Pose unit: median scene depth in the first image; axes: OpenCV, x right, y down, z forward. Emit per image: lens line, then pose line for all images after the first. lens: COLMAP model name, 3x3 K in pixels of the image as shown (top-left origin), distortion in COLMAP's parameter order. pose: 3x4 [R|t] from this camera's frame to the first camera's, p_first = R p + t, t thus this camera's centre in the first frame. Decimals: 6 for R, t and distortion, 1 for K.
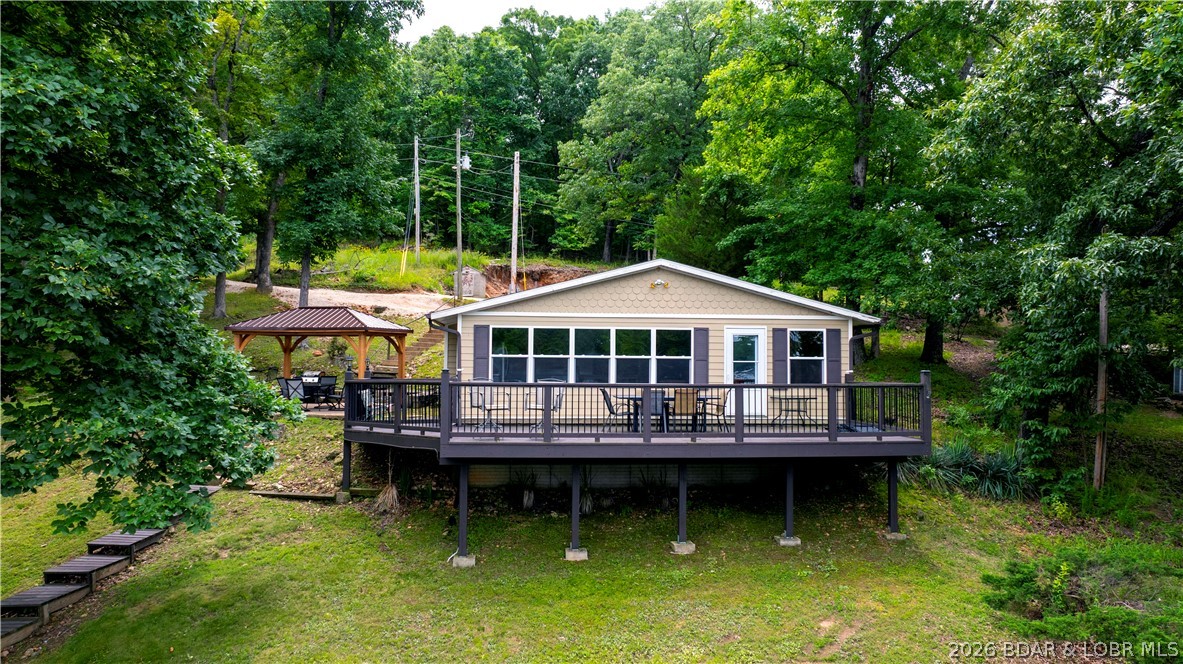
lens RADIAL K [[830.3, 0, 591.5], [0, 830.3, 332.0], [0, 0, 1]] dist [-0.014823, -0.008956]
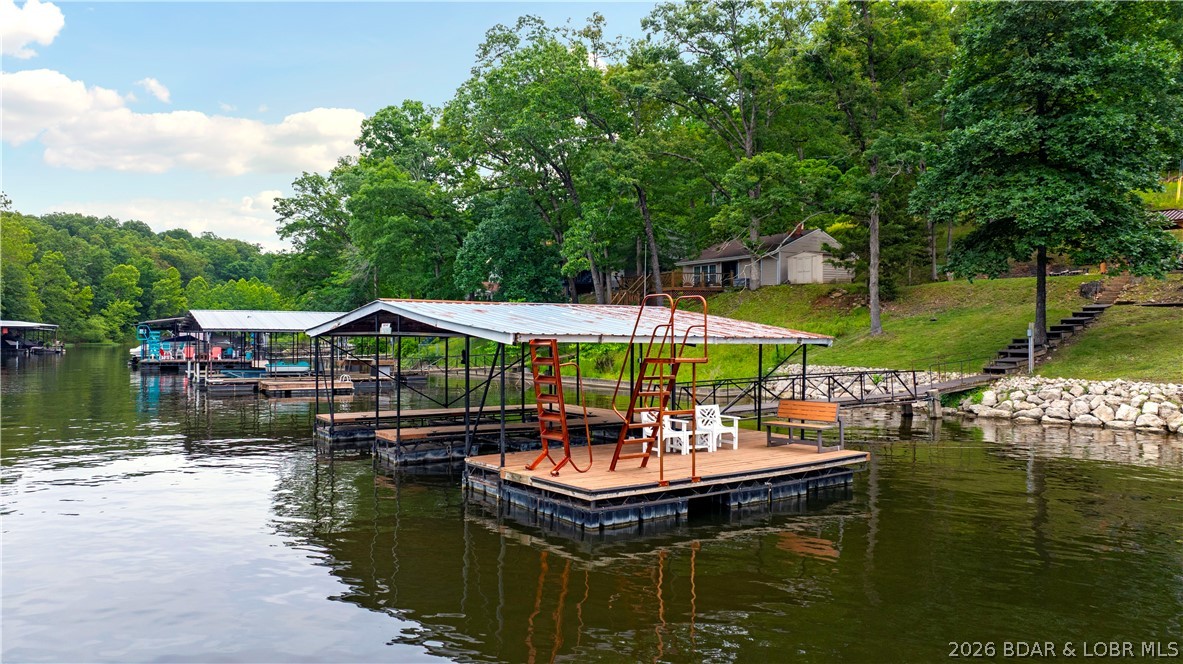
lens RADIAL K [[831.3, 0, 591.5], [0, 831.3, 332.0], [0, 0, 1]] dist [-0.030559, 0.029586]
pose [[0.707099, -0.007004, -0.707080, 0.045747], [0.036360, 0.998988, 0.026465, 0.155814], [0.706179, -0.044423, 0.706638, -1.189864]]
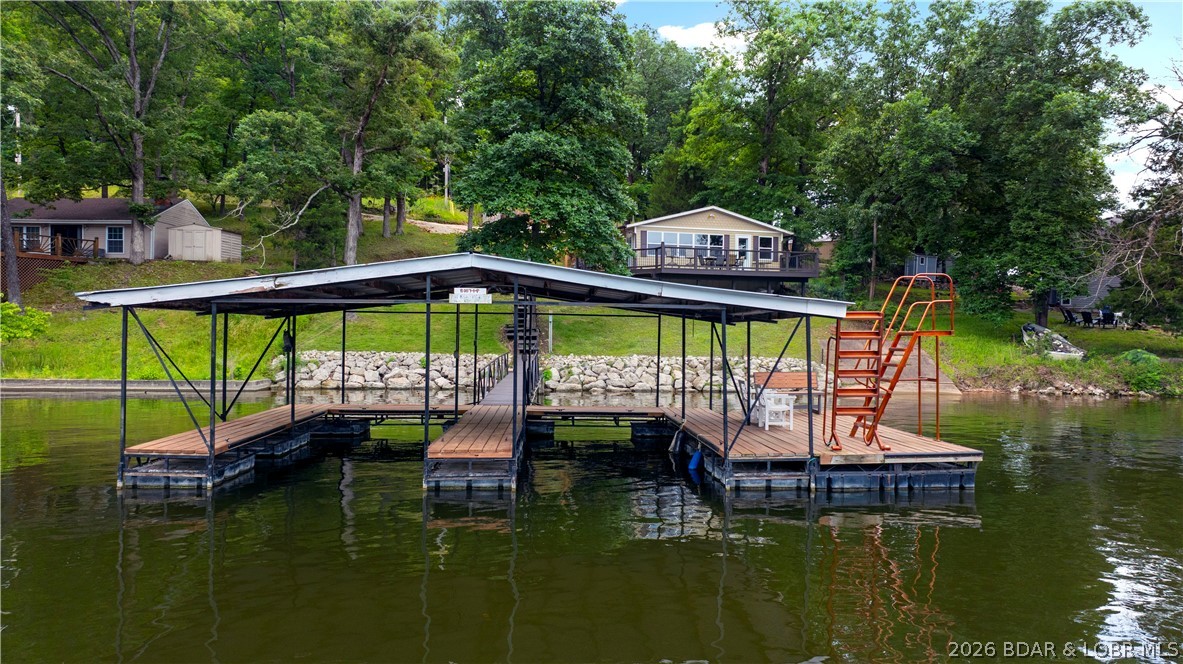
lens RADIAL K [[830.3, 0, 591.5], [0, 830.3, 332.0], [0, 0, 1]] dist [-0.014823, -0.008956]
pose [[0.975399, 0.001077, 0.220442, -0.804300], [-0.012731, 0.998594, 0.051452, 0.162567], [-0.220077, -0.052993, 0.974042, -1.328707]]
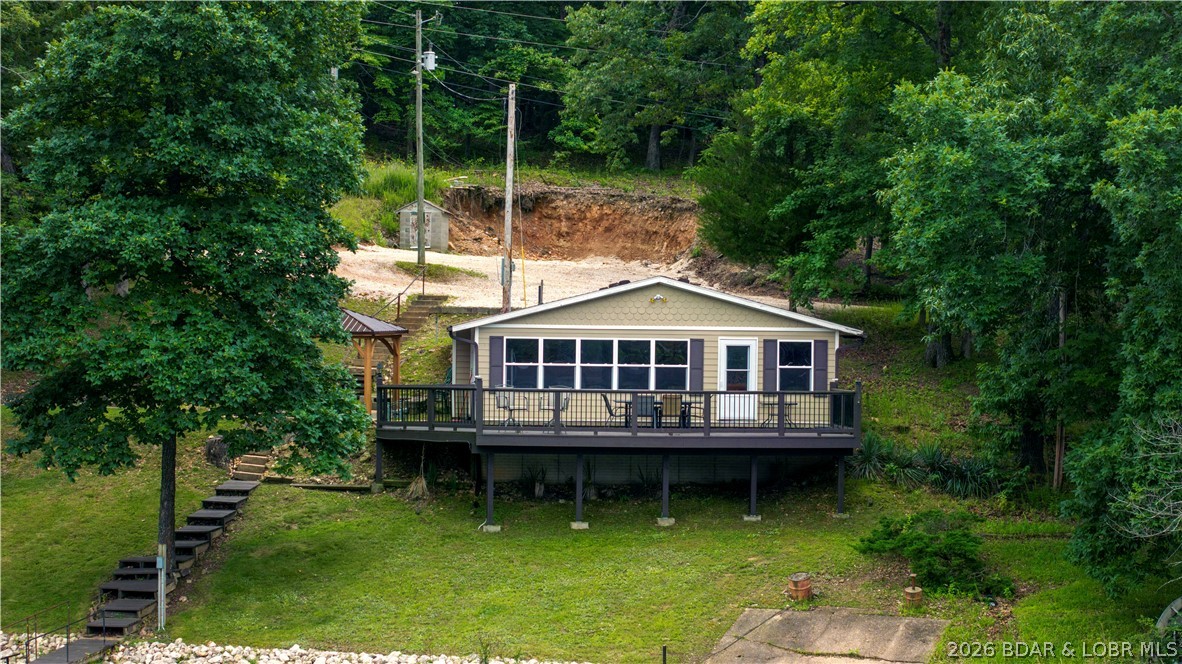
lens RADIAL K [[2387.7, 0, 591.0], [0, 2387.7, 332.0], [0, 0, 1]] dist [-0.074822, 0.018276]
pose [[0.999561, 0.004188, -0.029333, 0.085348], [-0.003034, 0.999224, 0.039268, -0.137333], [0.029474, -0.039162, 0.998798, -2.140543]]
